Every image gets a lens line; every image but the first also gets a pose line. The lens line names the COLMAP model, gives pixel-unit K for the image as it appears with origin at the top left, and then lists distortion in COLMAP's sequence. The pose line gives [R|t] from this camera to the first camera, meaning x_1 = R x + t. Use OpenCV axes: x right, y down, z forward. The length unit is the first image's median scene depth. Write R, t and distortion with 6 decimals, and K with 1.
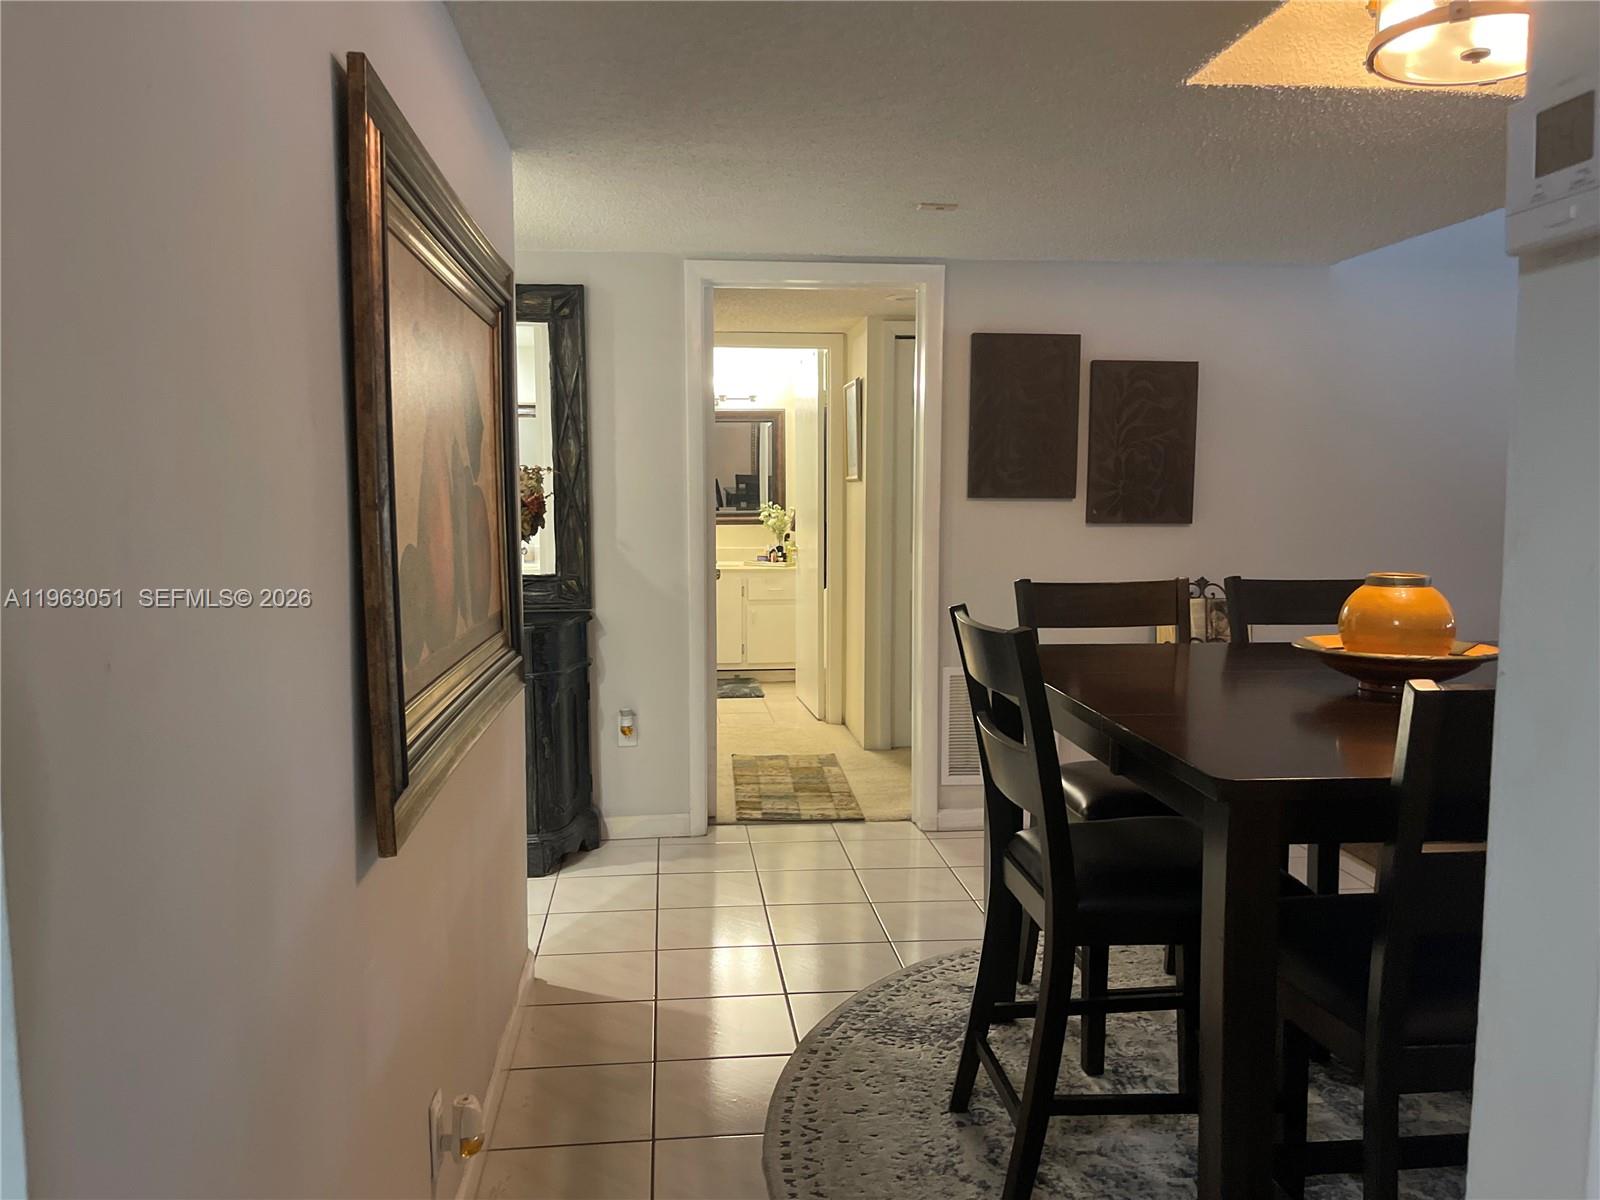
lens RADIAL K [[1203.7, 0, 799.6], [0, 1203.7, 600.5], [0, 0, 1]] dist [0.057262, -0.086744]
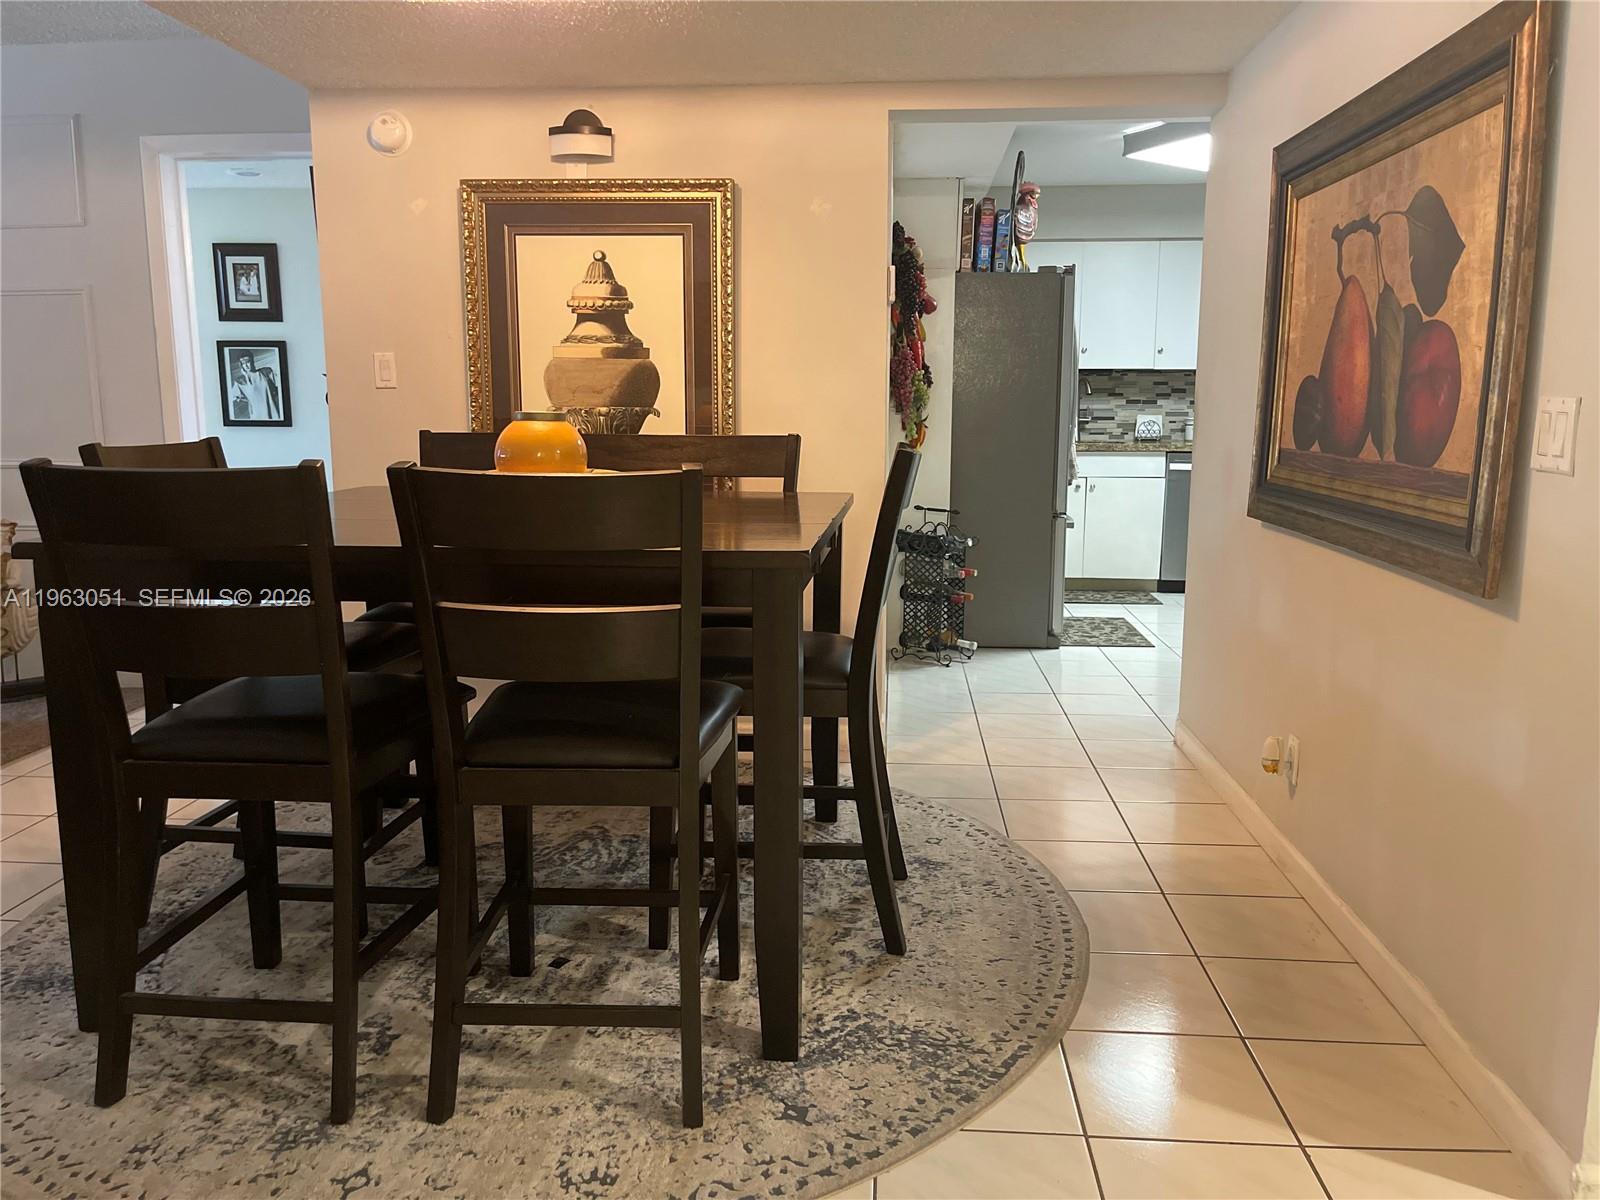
lens RADIAL K [[1203.7, 0, 807.9], [0, 1203.7, 594.8], [0, 0, 1]] dist [0.057262, -0.086744]
pose [[-0.983290, -0.034792, 0.178692, 0.030449], [0.012222, 0.966737, 0.255479, -0.116905], [-0.181637, 0.253394, -0.950158, 1.738497]]
